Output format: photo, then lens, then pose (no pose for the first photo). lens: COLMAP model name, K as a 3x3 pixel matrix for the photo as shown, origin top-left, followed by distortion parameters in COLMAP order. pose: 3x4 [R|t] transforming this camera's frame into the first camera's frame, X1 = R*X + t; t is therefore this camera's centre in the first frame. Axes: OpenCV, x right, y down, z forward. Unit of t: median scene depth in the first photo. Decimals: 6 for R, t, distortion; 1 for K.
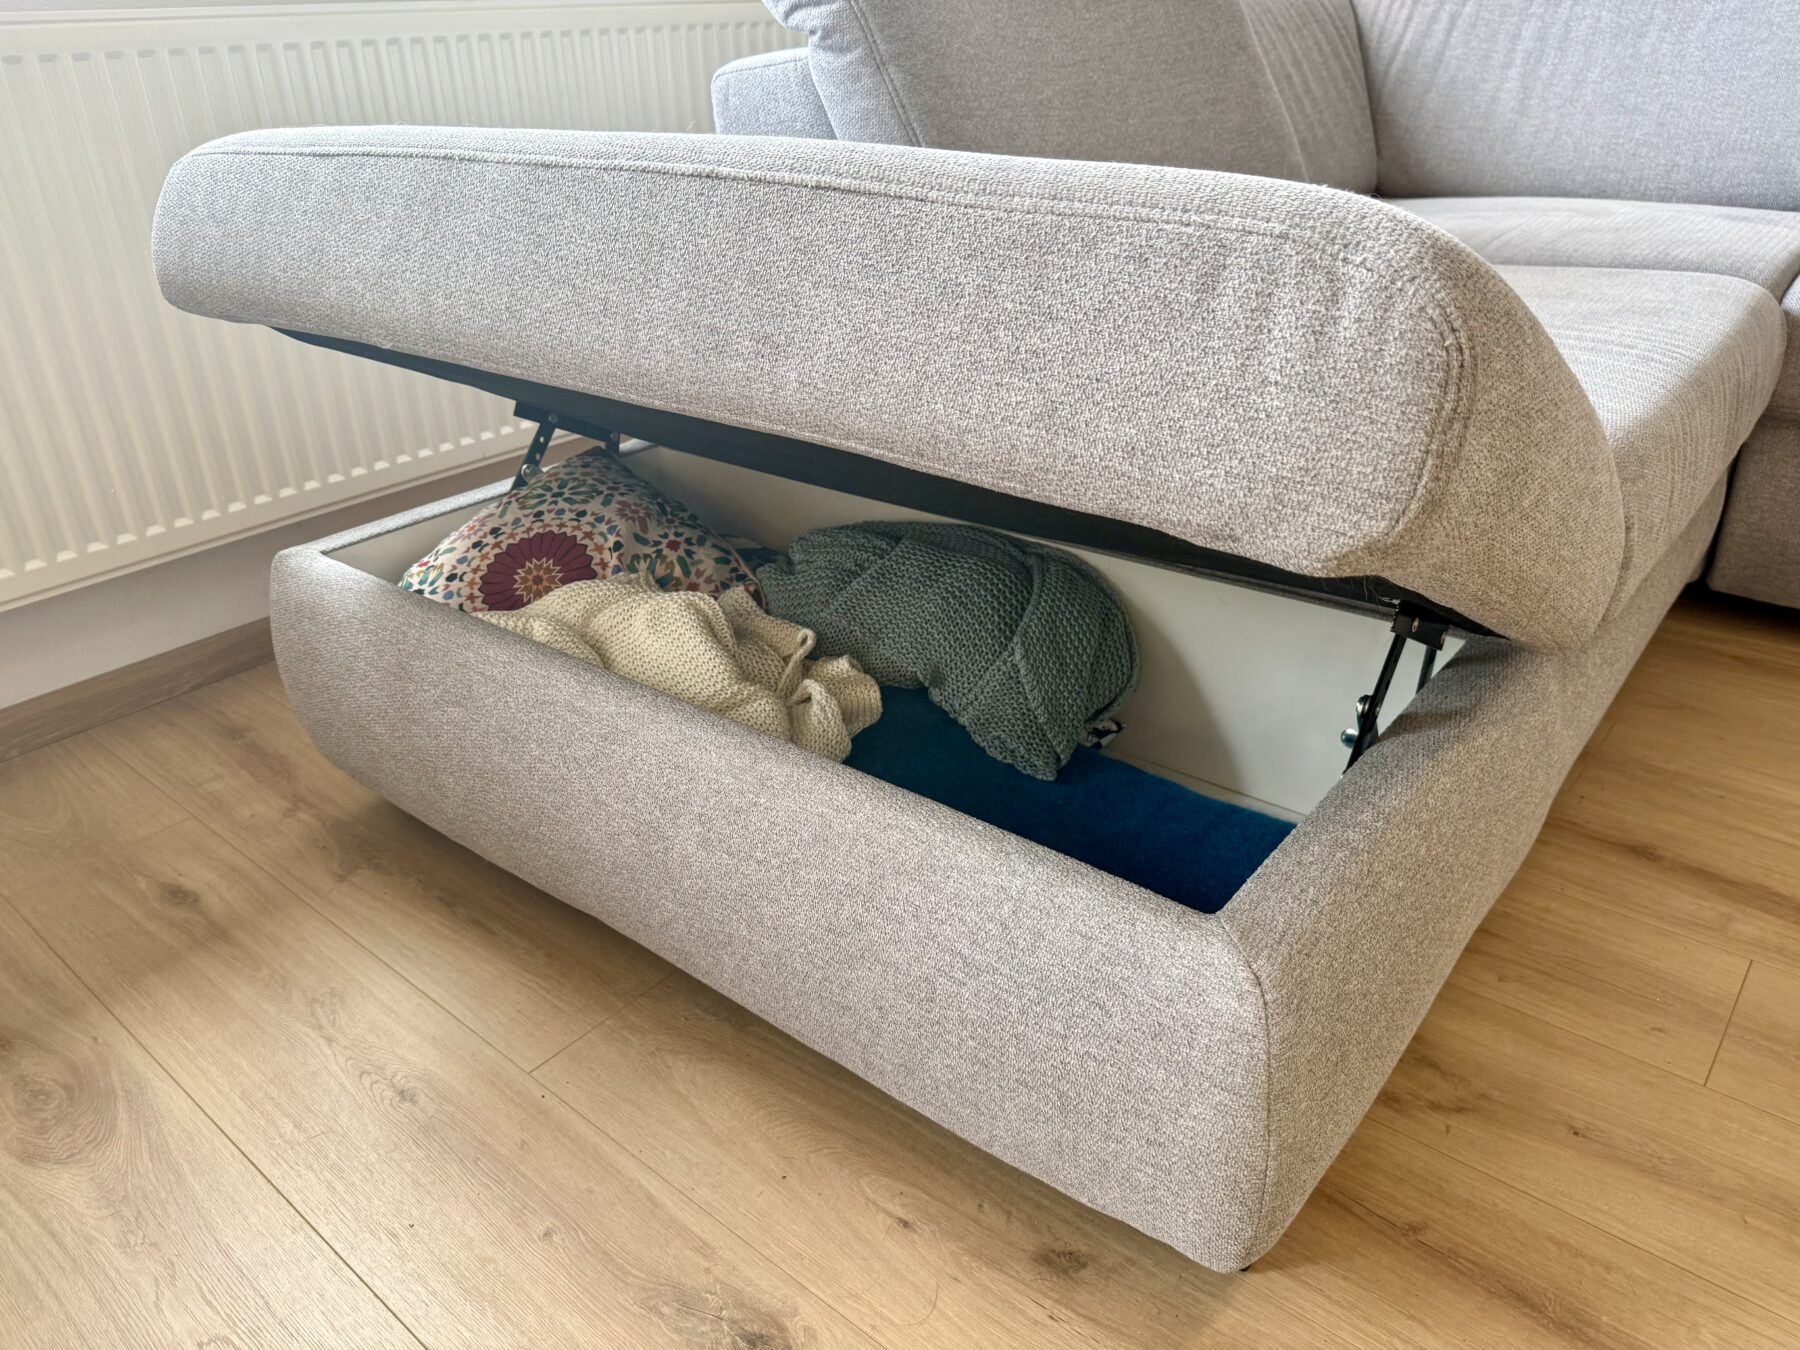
lens RADIAL K [[1324.8, 0, 854.3], [0, 1324.8, 643.4], [0, 0, 1]] dist [0.004015, -0.021063]
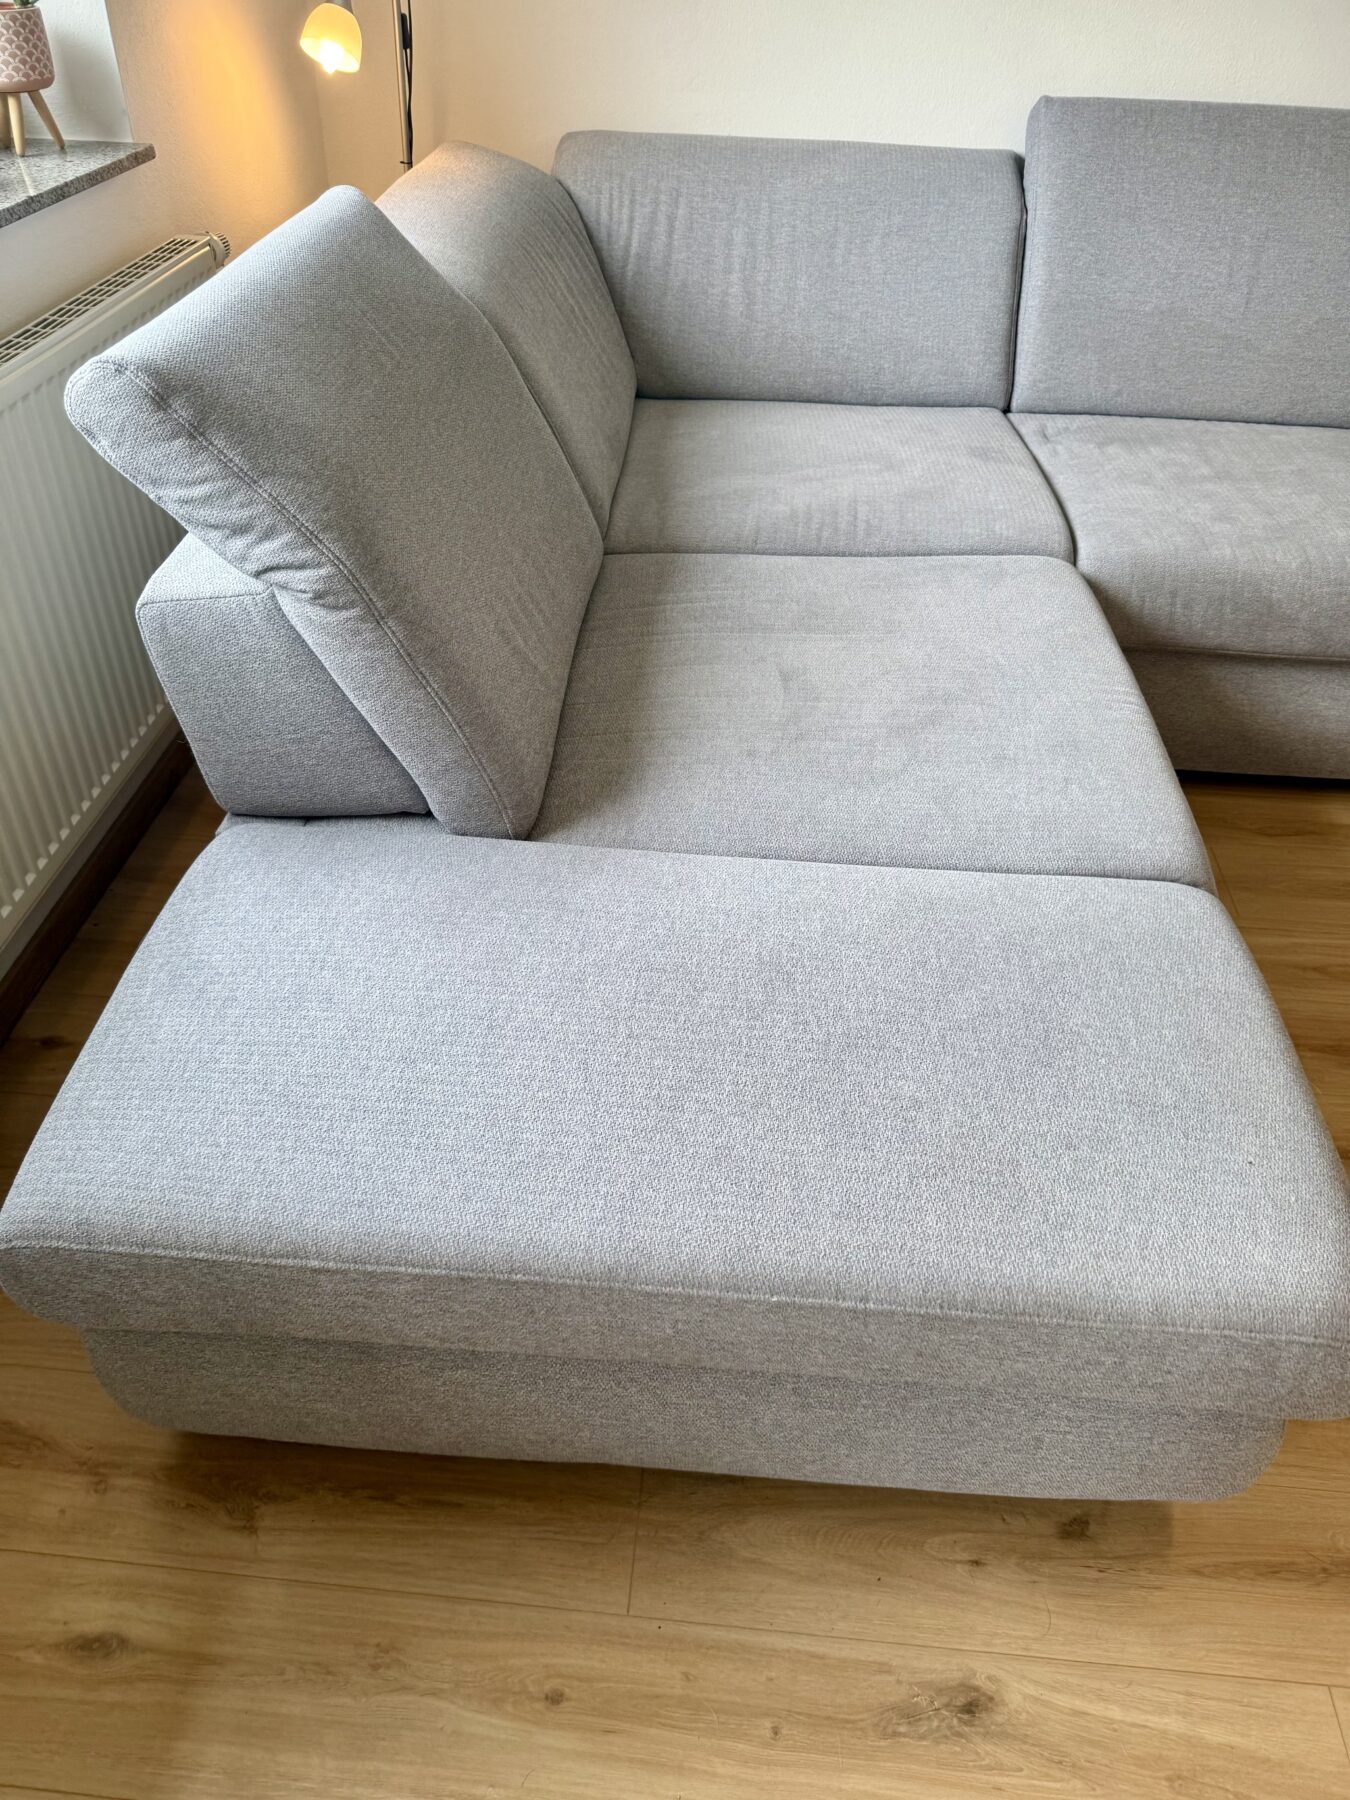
lens RADIAL K [[1324.8, 0, 675.0], [0, 1324.8, 900.0], [0, 0, 1]] dist [0.004015, -0.021063]
pose [[0.801375, -0.330704, 0.498430, -0.284875], [0.209483, 0.935662, 0.283996, -0.283060], [-0.560280, -0.123174, 0.819093, 0.053083]]
